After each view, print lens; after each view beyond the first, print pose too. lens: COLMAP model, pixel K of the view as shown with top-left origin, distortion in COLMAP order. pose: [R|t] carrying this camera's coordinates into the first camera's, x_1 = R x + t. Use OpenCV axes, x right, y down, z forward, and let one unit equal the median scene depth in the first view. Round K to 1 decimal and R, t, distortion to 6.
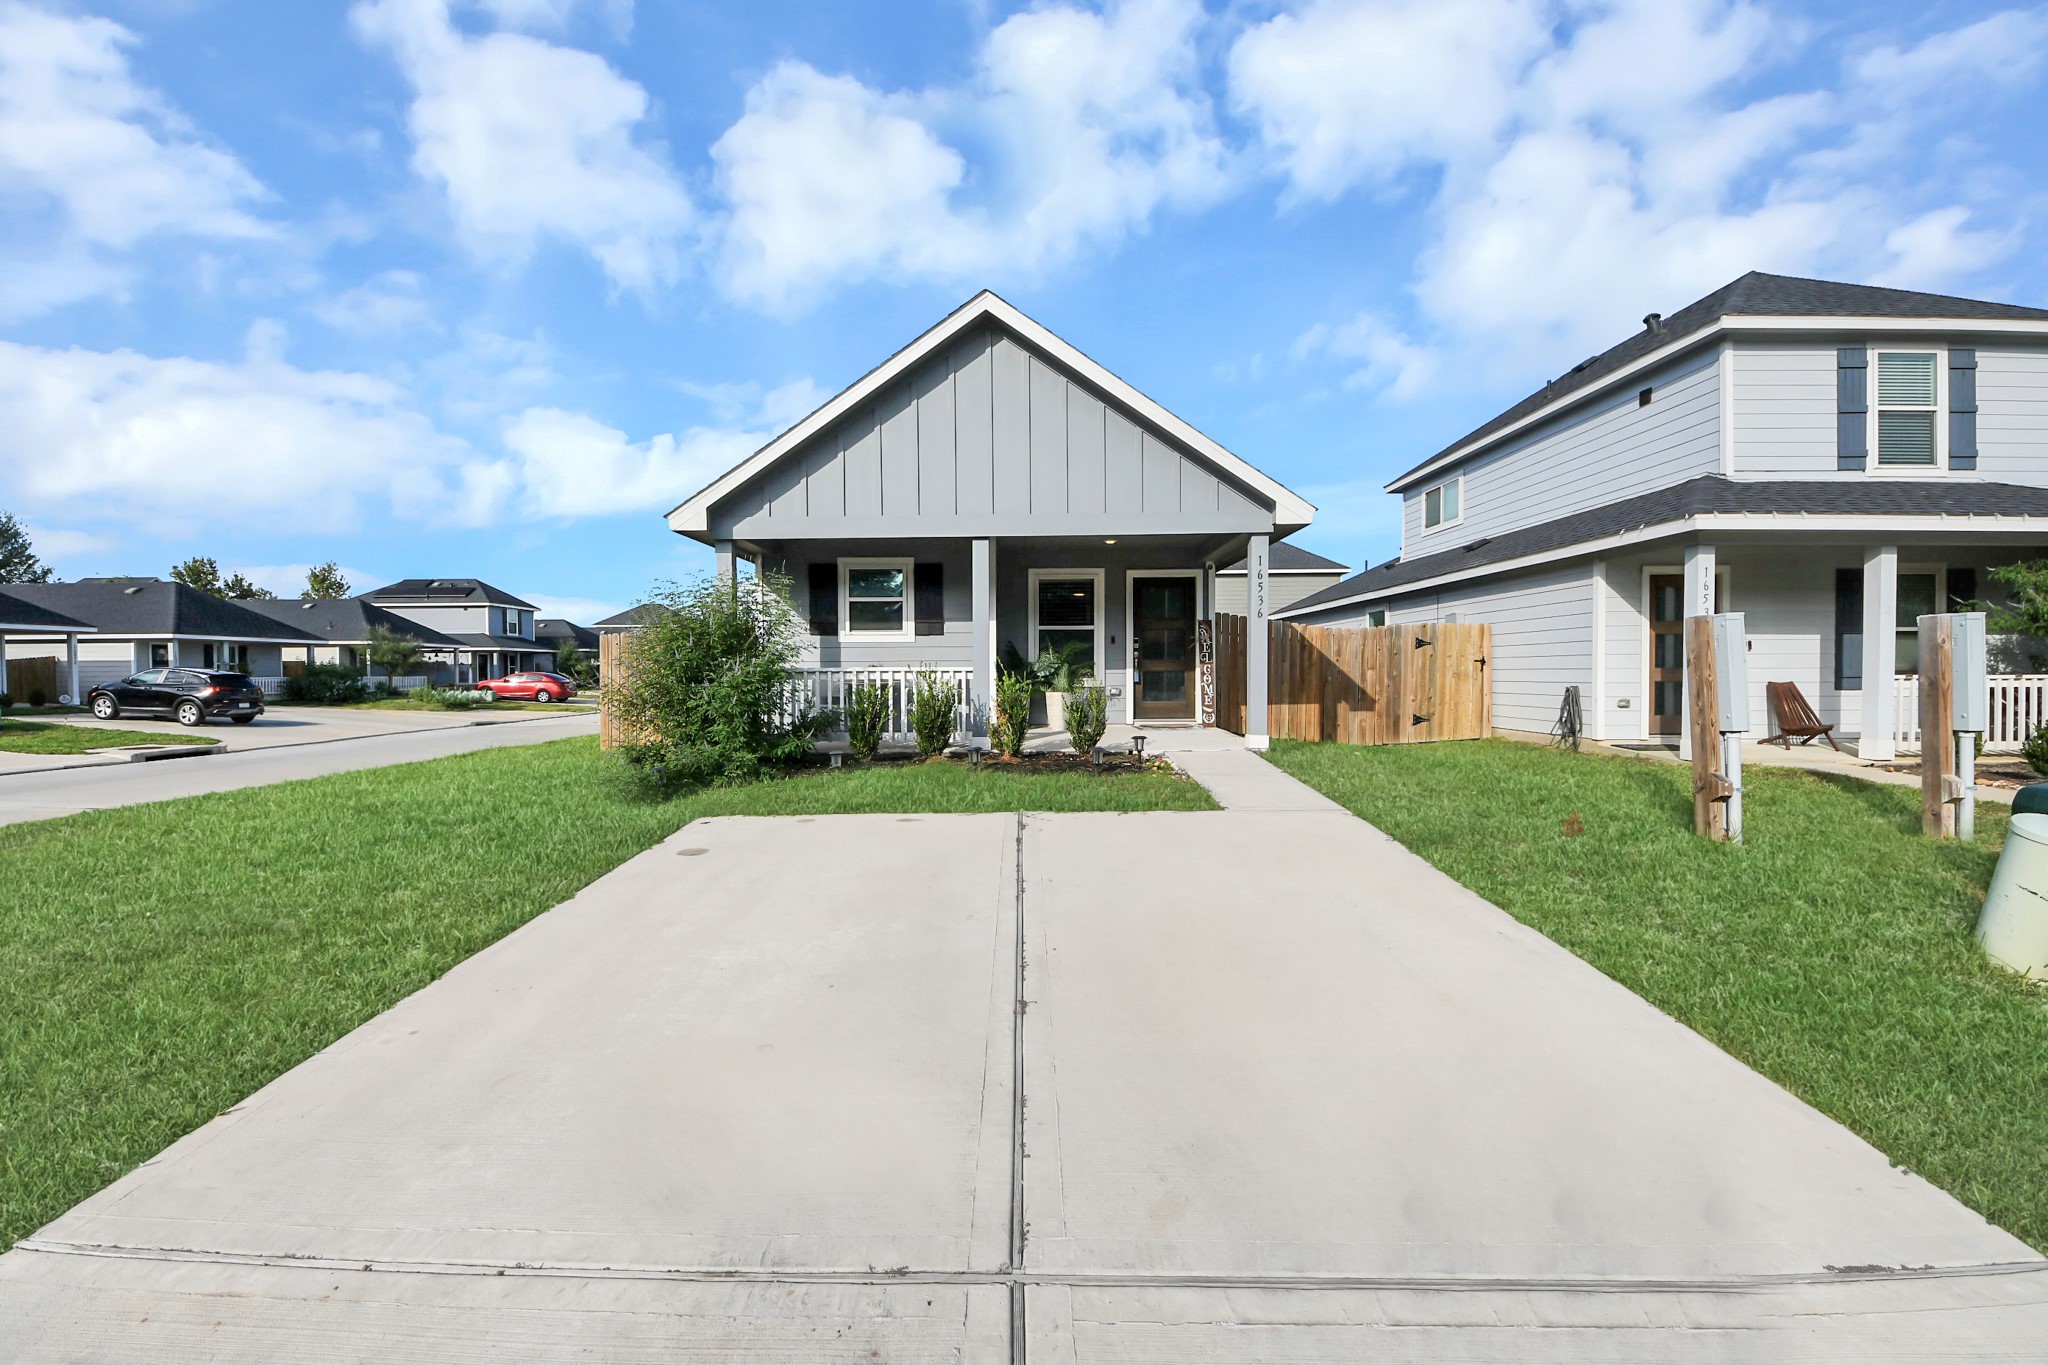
lens RADIAL K [[814.4, 0, 1016.9], [0, 814.4, 683.2], [0, 0, 1]] dist [0.027548, -0.023780]
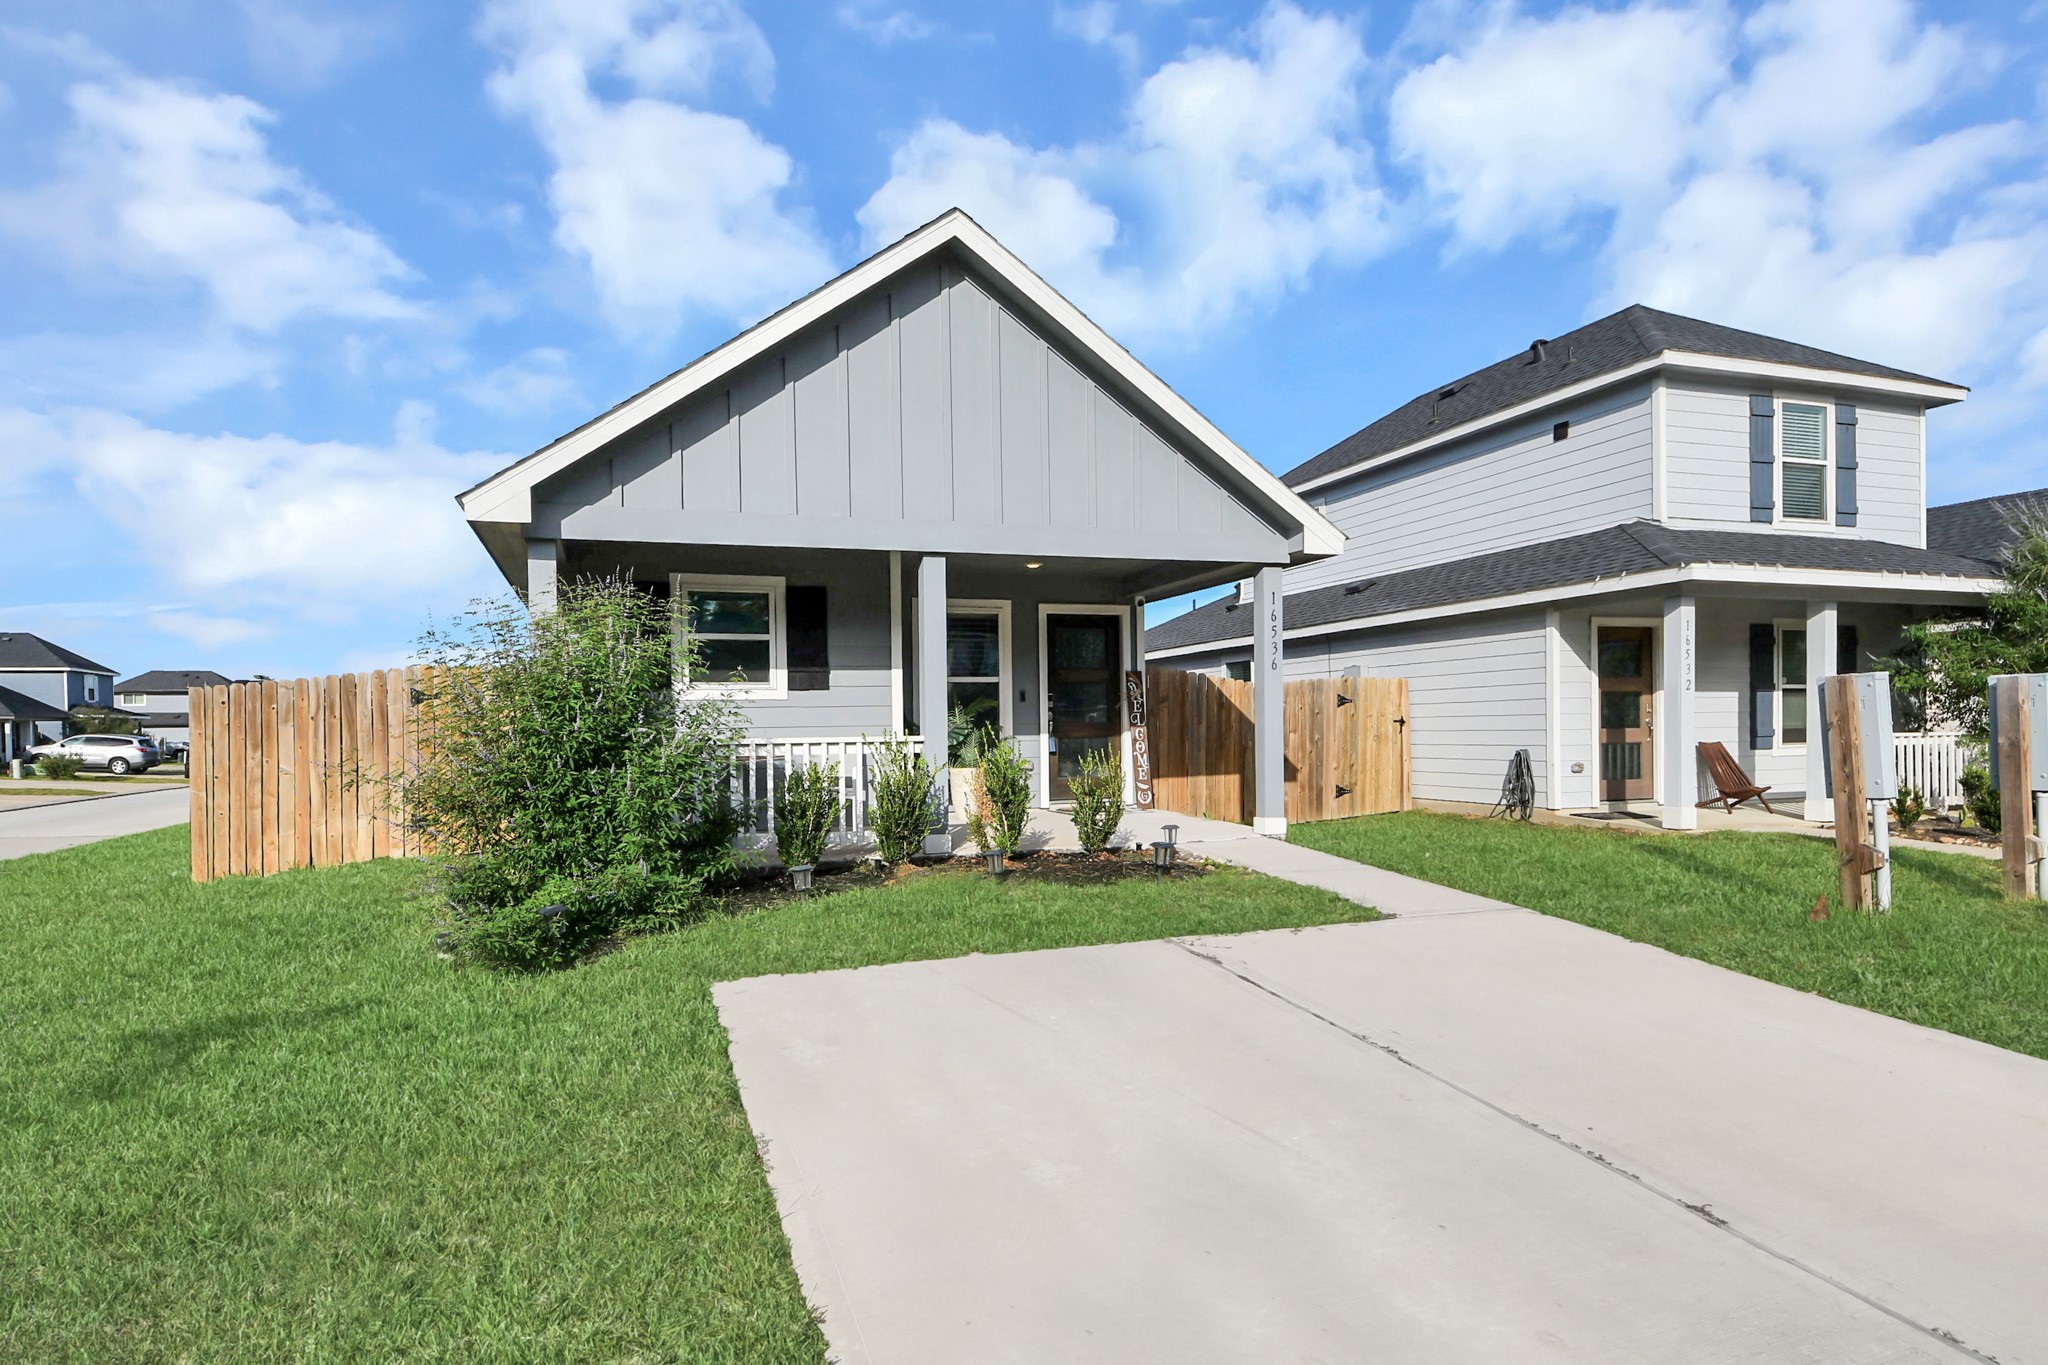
lens RADIAL K [[1070.4, 0, 974.5], [0, 1070.4, 736.0], [0, 0, 1]] dist [0.036793, -0.039890]
pose [[0.946170, -0.010596, 0.323496, -0.244529], [0.014778, 0.999836, -0.010472, -0.007119], [-0.323332, 0.014689, 0.946172, 0.083336]]
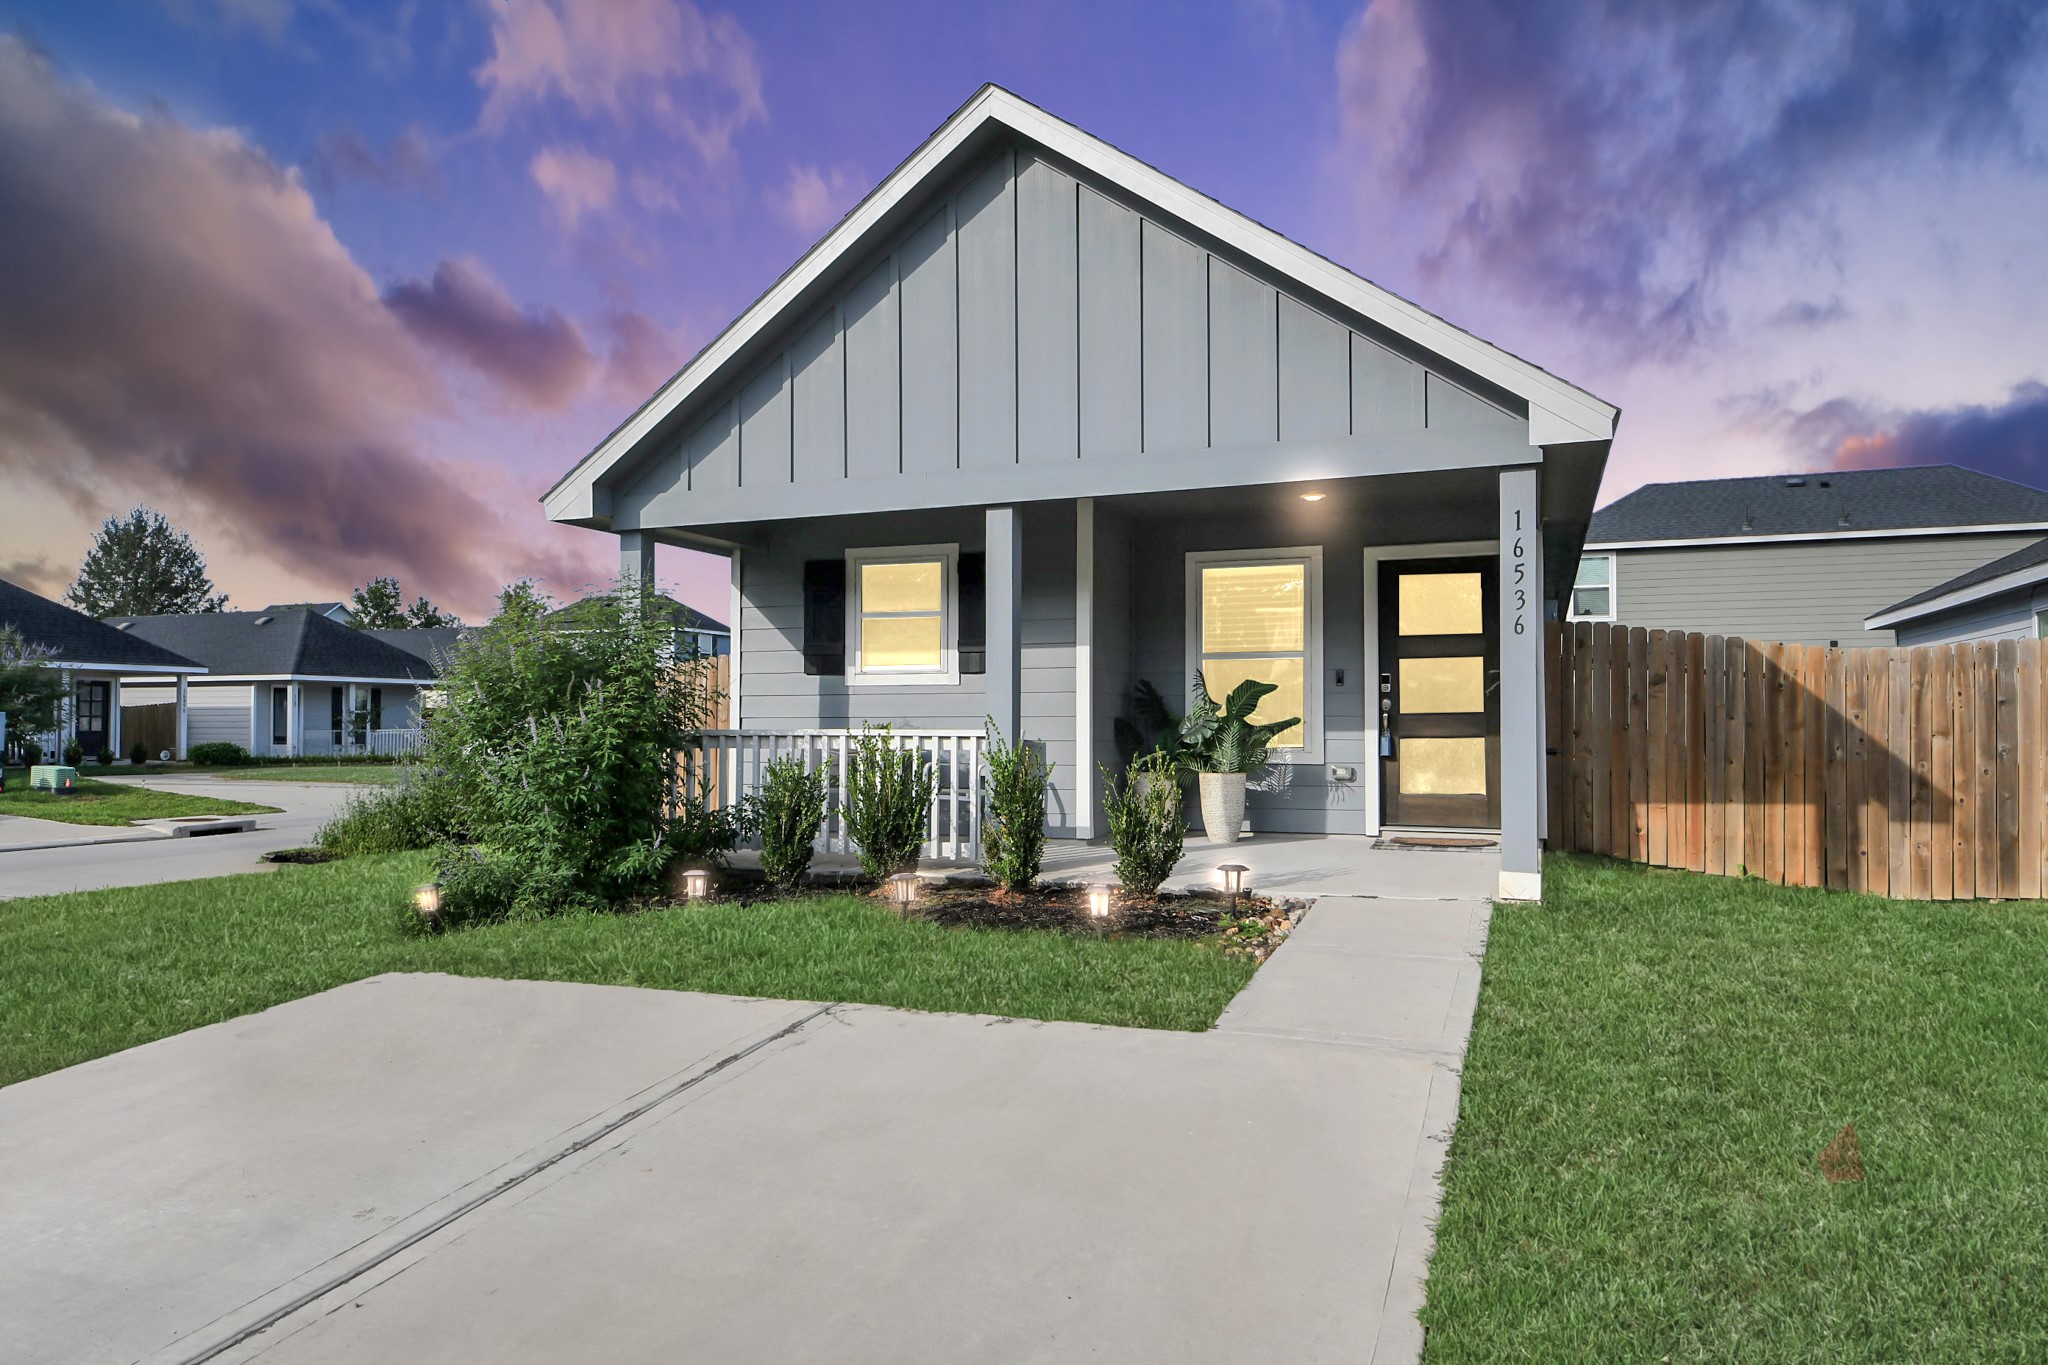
lens RADIAL K [[1314.3, 0, 1012.8], [0, 1314.3, 681.3], [0, 0, 1]] dist [0.040729, -0.029971]
pose [[0.933812, -0.006853, -0.357698, 0.229740], [-0.009281, 0.999016, -0.043369, -0.010832], [0.357643, 0.043818, 0.932830, 0.109961]]
